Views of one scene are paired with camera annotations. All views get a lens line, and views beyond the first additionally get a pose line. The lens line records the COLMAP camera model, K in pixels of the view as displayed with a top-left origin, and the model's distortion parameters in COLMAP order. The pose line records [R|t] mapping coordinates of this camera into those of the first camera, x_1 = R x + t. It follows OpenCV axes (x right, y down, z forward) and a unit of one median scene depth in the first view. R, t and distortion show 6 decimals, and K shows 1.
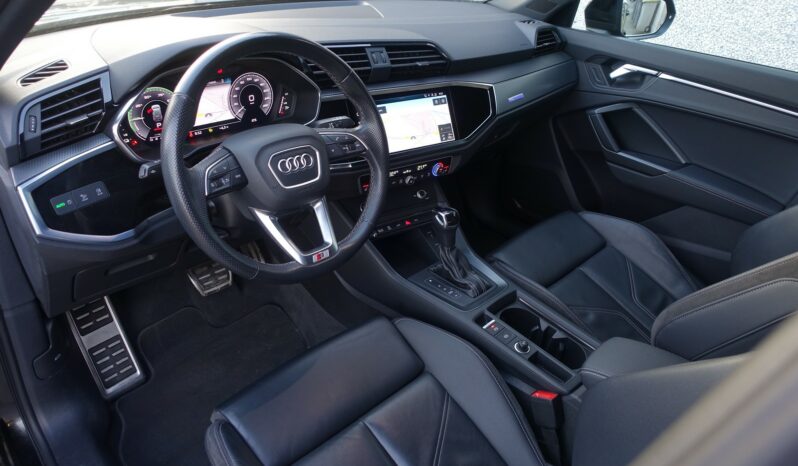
lens RADIAL K [[548.3, 0, 399.0], [0, 548.3, 233.0], [0, 0, 1]] dist [-0.006934, -0.000269]
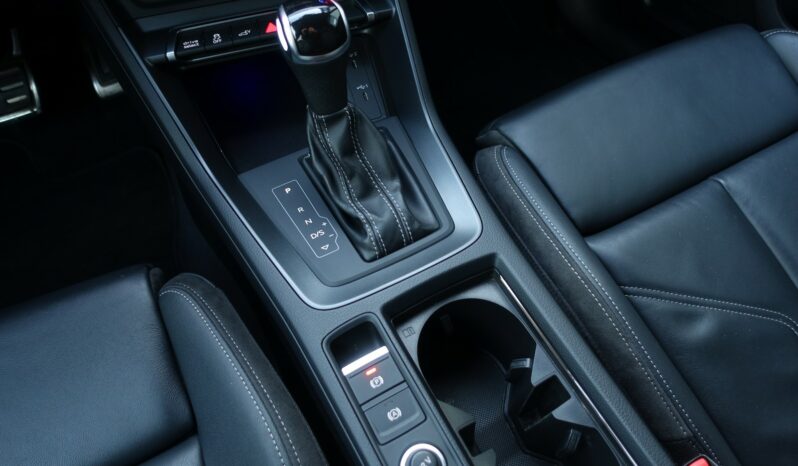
lens RADIAL K [[548.3, 0, 399.0], [0, 548.3, 233.0], [0, 0, 1]] dist [-0.006934, -0.000269]
pose [[0.963003, 0.168794, -0.210080, 0.234784], [-0.077526, 0.920111, 0.383908, -0.045545], [0.258098, -0.353418, 0.899156, 0.683578]]
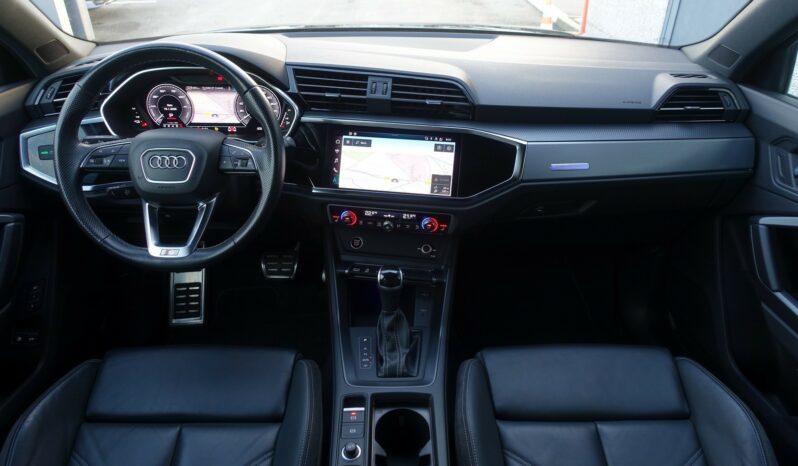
lens RADIAL K [[539.6, 0, 399.0], [0, 539.6, 233.0], [0, 0, 1]] dist [0.002266, 0.001041]
pose [[0.727261, 0.279973, -0.626663, 0.620917], [-0.320861, 0.945796, 0.050183, -0.142824], [0.606745, 0.164575, 0.777673, 0.345785]]
